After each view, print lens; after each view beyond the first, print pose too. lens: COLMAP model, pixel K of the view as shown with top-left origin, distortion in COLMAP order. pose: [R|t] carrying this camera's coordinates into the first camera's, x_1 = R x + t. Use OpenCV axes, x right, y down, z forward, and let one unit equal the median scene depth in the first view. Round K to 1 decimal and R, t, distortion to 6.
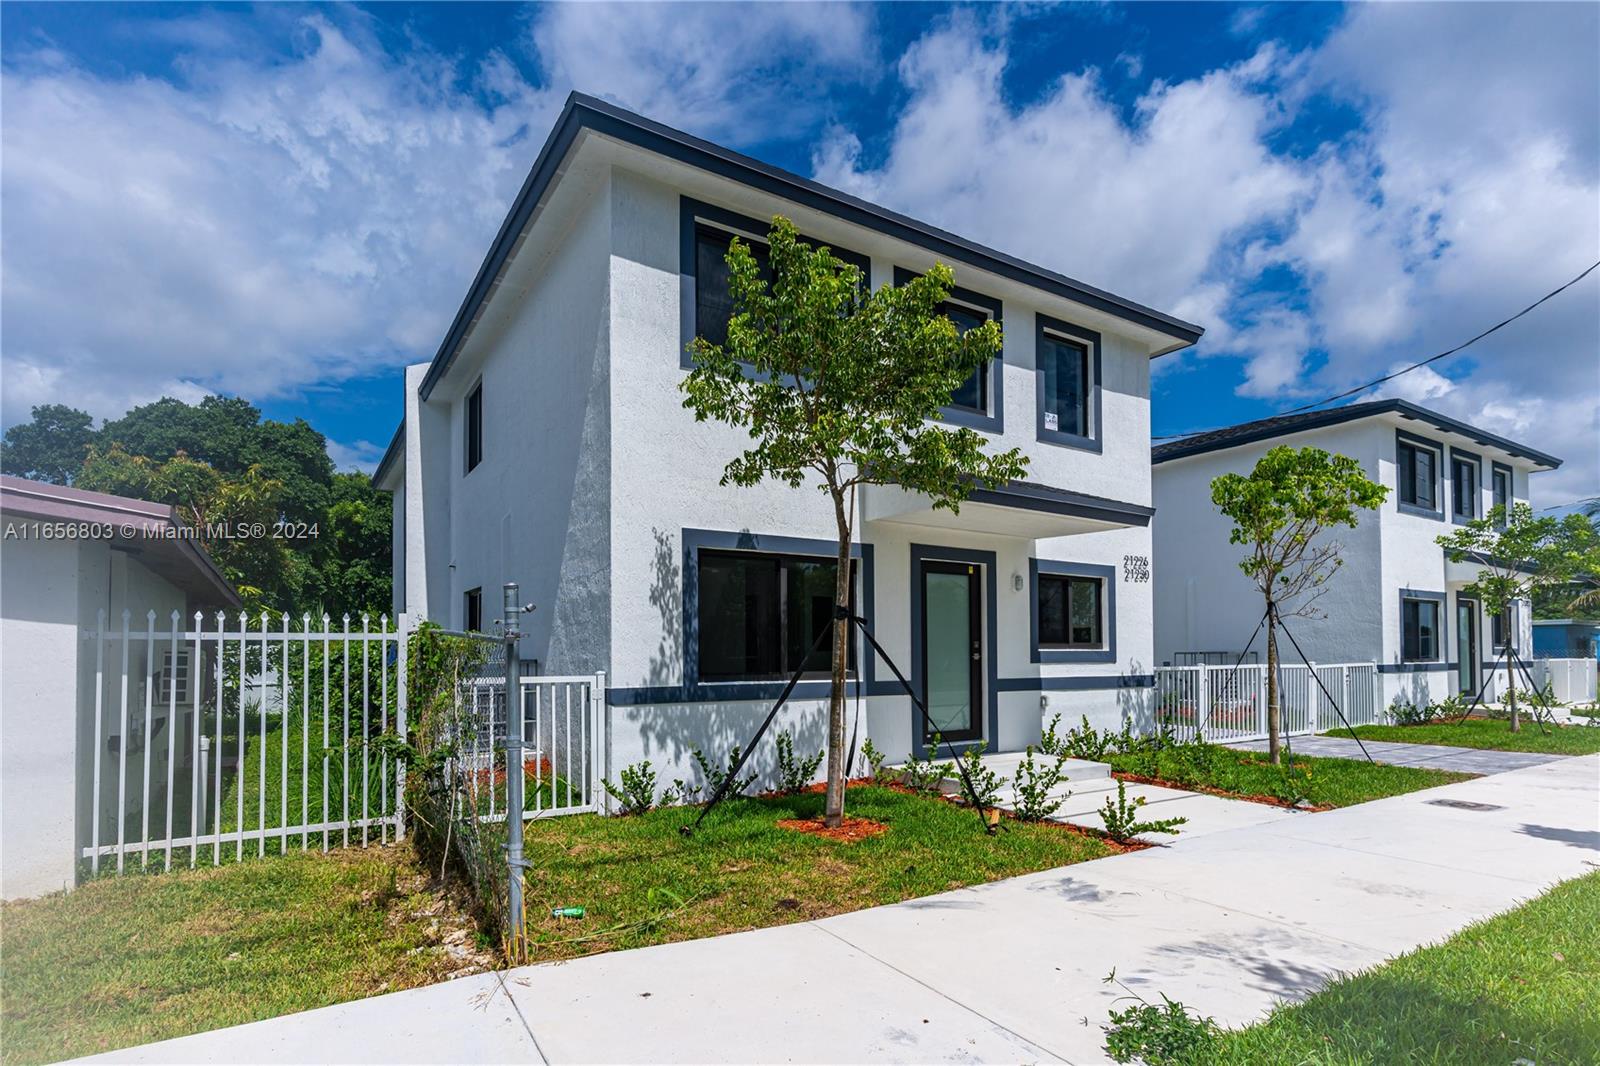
lens RADIAL K [[801.6, 0, 799.1], [0, 801.6, 632.0], [0, 0, 1]] dist [0.001912, 0.000584]
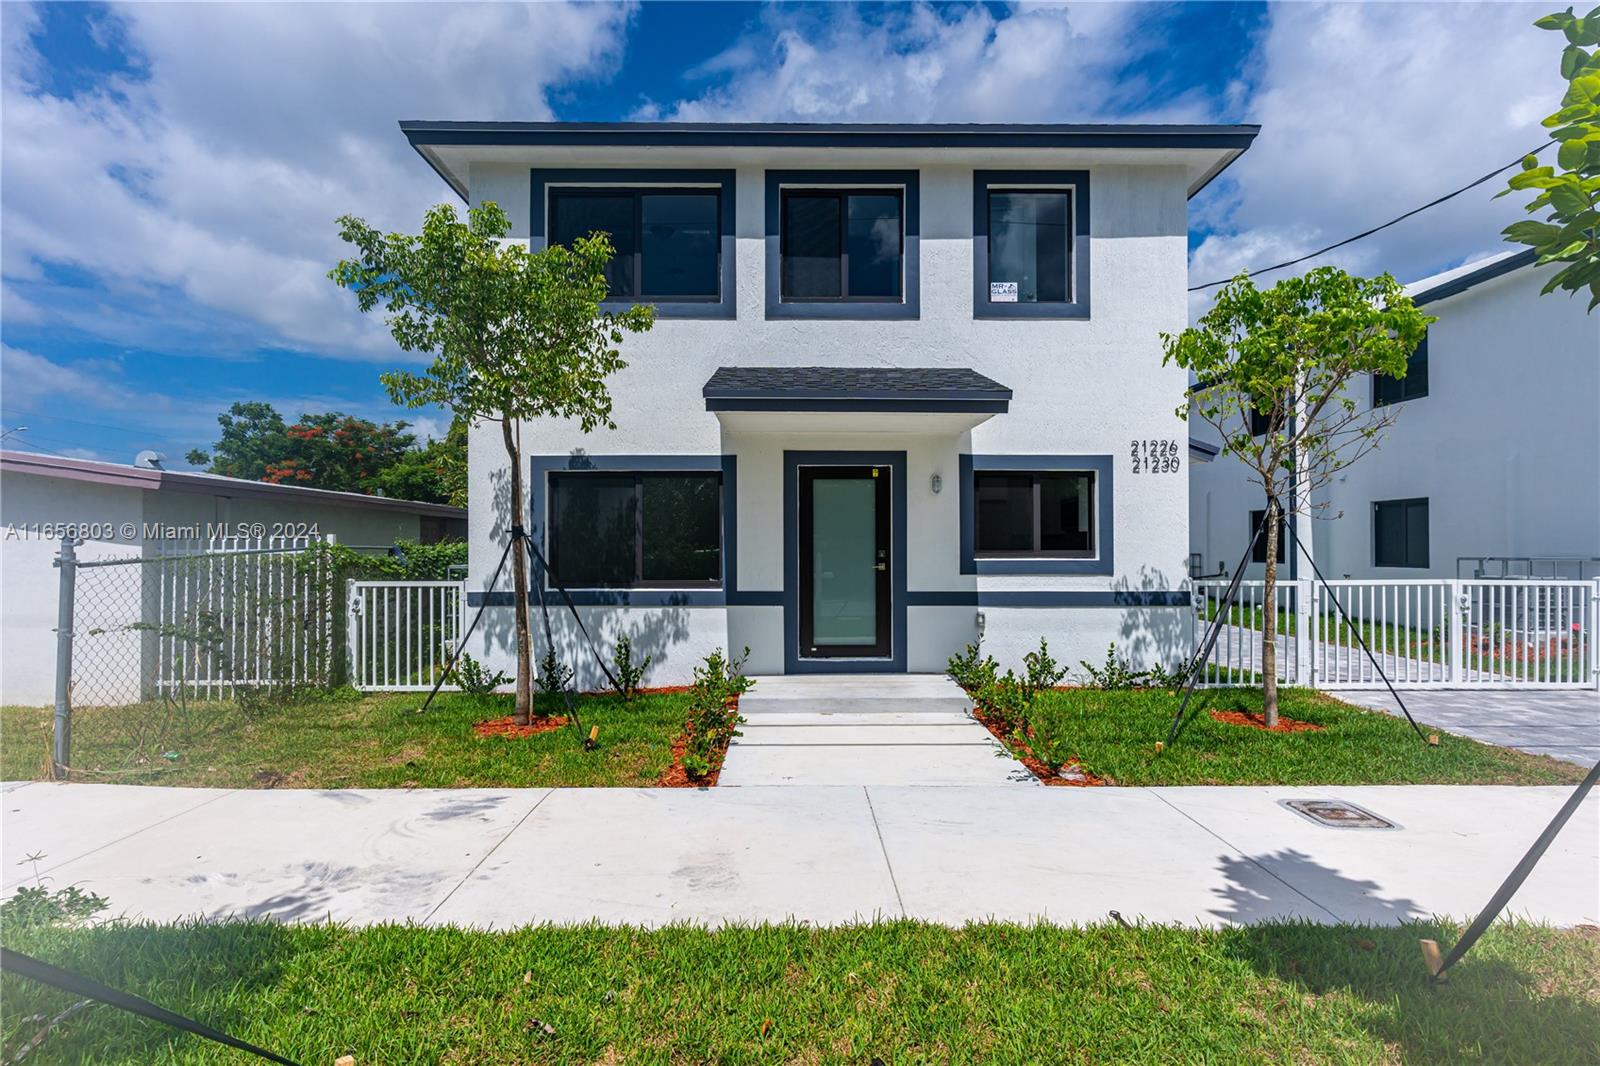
lens RADIAL K [[777.4, 0, 800.0], [0, 777.4, 533.0], [0, 0, 1]] dist [0.000707, -0.001091]
pose [[0.850691, -0.010921, -0.525552, 0.605626], [0.013908, 0.999902, 0.001734, -0.010864], [0.525481, -0.008784, 0.850760, 0.190698]]
